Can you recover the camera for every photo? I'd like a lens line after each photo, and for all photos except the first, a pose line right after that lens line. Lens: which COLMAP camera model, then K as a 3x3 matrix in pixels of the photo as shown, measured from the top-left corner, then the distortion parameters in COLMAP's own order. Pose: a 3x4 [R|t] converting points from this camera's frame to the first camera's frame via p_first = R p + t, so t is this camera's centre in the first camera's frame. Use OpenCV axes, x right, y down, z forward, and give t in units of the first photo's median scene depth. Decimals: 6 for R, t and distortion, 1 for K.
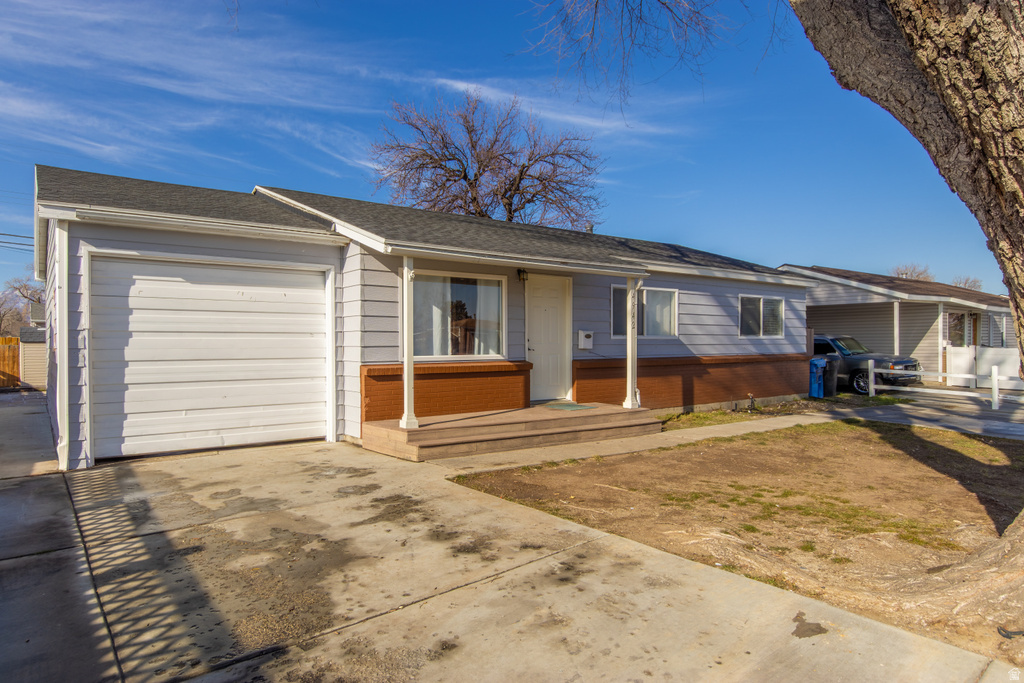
lens RADIAL K [[619.9, 0, 512.0], [0, 619.9, 341.5], [0, 0, 1]] dist [-0.001526, -0.000084]
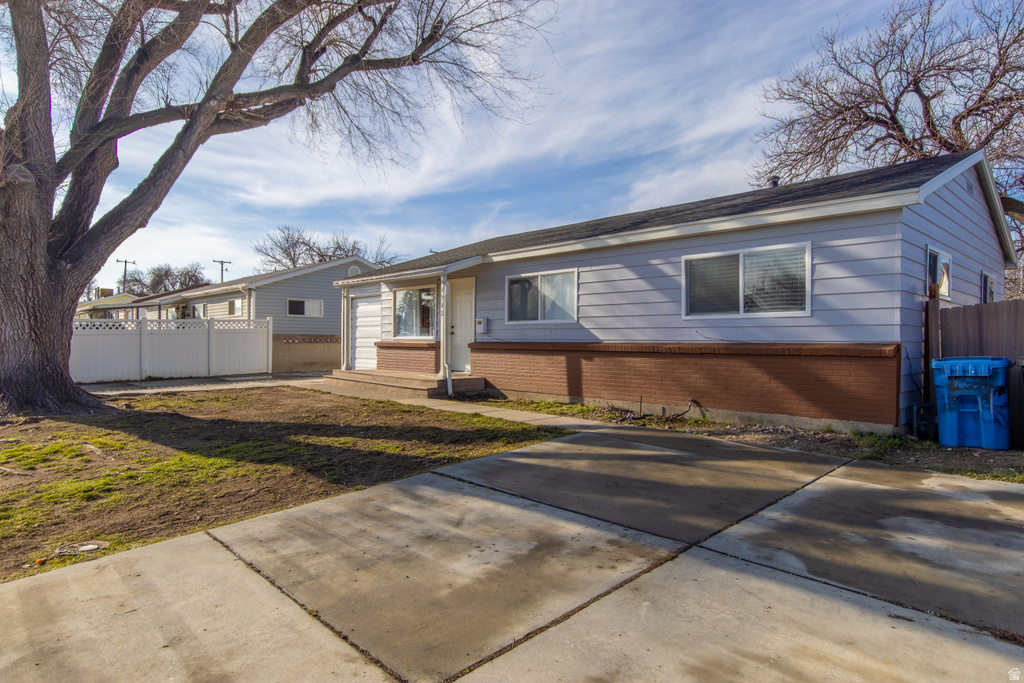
lens RADIAL K [[619.9, 0, 512.0], [0, 619.9, 341.5], [0, 0, 1]] dist [-0.001526, -0.000084]
pose [[0.109749, 0.001509, -0.993958, 1.461068], [-0.006078, 0.999981, 0.000847, 0.029521], [0.993941, 0.005948, 0.109756, 1.008132]]
